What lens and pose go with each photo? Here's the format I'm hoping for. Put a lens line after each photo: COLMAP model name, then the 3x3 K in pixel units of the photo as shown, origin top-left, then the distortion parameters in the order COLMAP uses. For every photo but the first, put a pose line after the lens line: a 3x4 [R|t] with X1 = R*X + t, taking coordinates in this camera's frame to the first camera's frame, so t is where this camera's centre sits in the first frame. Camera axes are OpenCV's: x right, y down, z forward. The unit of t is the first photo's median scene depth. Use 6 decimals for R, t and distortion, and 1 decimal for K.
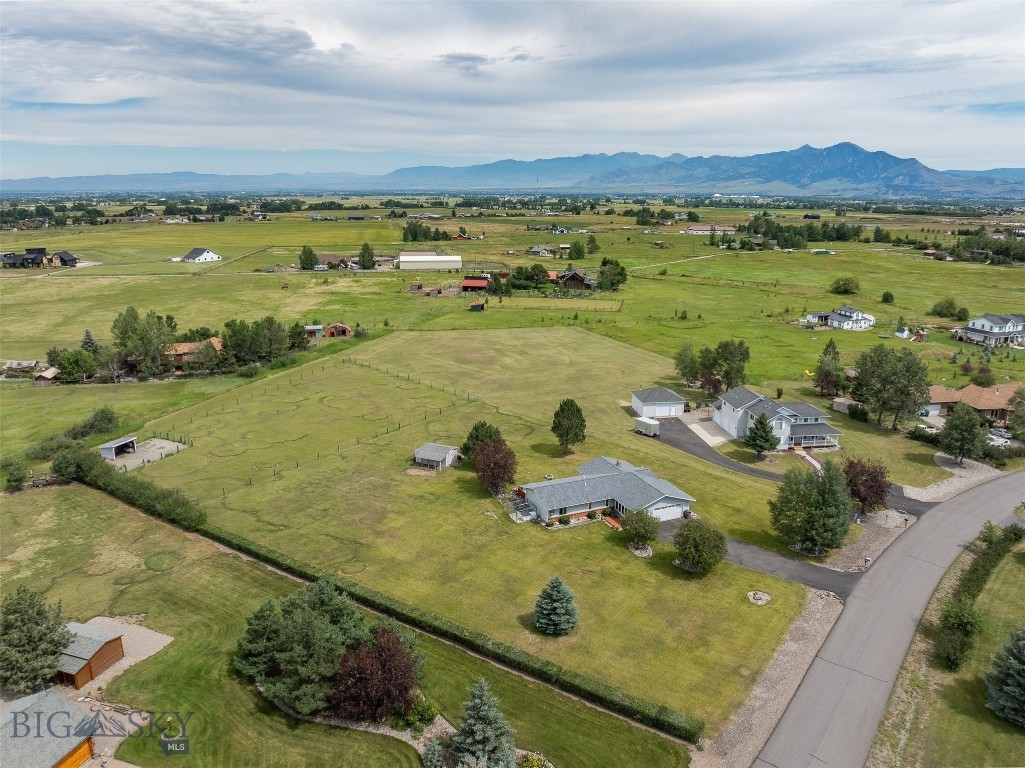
lens RADIAL K [[713.1, 0, 510.8], [0, 713.1, 385.1], [0, 0, 1]] dist [-0.038361, 0.008876]
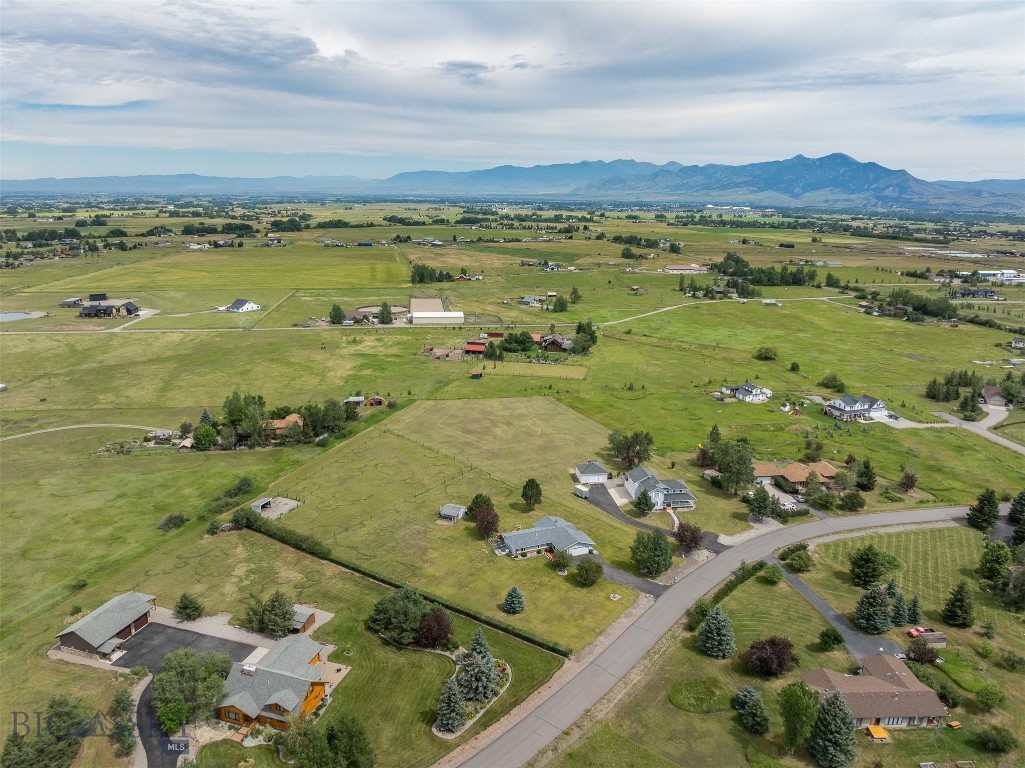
lens RADIAL K [[713.1, 0, 515.2], [0, 713.1, 373.0], [0, 0, 1]] dist [-0.038361, 0.008876]
pose [[0.999884, 0.011127, 0.010382, 0.008639], [-0.010959, 0.999810, -0.016129, -0.078916], [-0.010559, 0.016013, 0.999816, -0.268379]]
